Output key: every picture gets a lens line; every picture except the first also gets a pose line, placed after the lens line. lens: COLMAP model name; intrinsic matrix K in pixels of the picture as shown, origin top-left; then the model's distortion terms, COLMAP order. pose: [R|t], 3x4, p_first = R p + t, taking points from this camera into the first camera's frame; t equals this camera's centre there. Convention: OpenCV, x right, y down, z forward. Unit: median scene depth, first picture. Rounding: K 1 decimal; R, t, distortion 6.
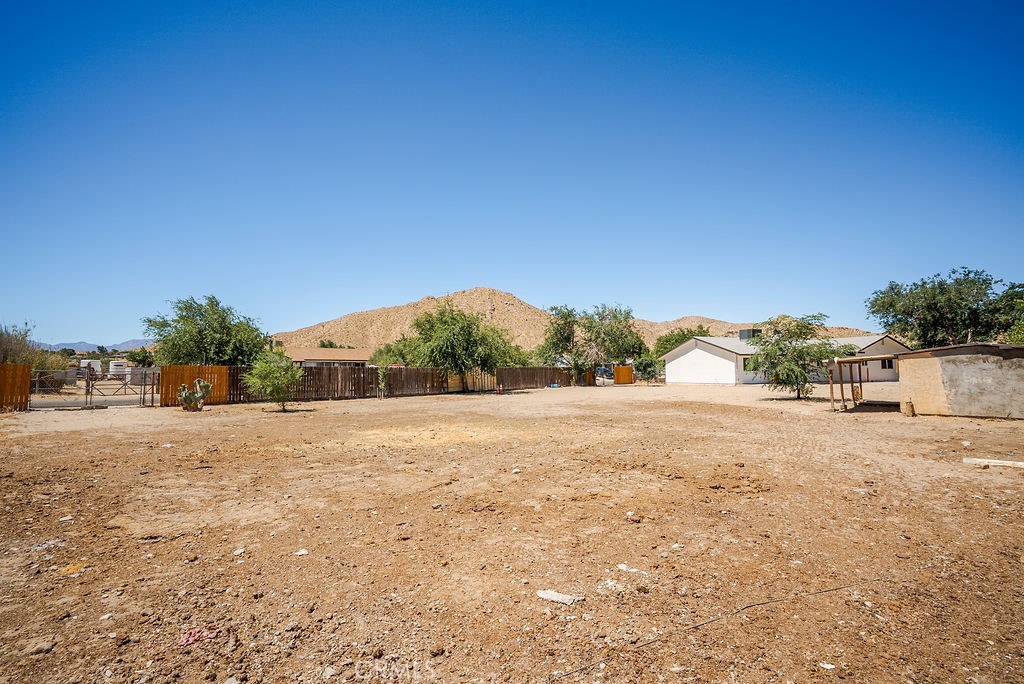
lens RADIAL K [[500.4, 0, 517.4], [0, 500.4, 340.8], [0, 0, 1]] dist [0.016205, 0.000042]
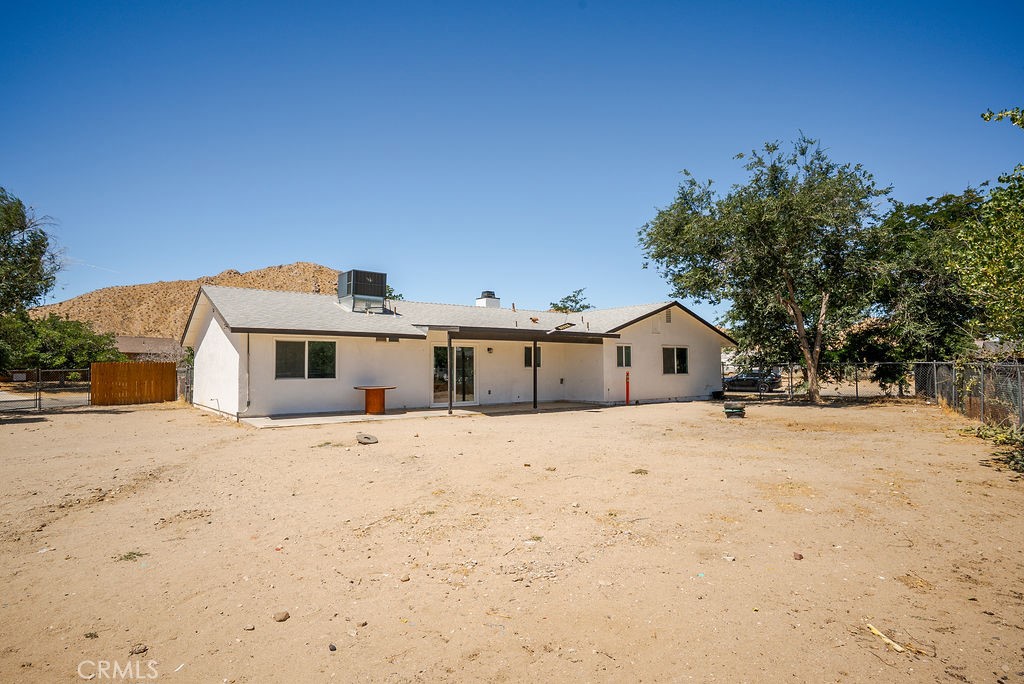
lens RADIAL K [[525.1, 0, 513.9], [0, 525.1, 337.3], [0, 0, 1]] dist [0.001149, 0.000356]
pose [[0.978573, 0.015602, 0.205307, 0.490757], [-0.016955, 0.999845, 0.004833, 0.023911], [-0.205199, -0.008210, 0.978686, 0.562113]]
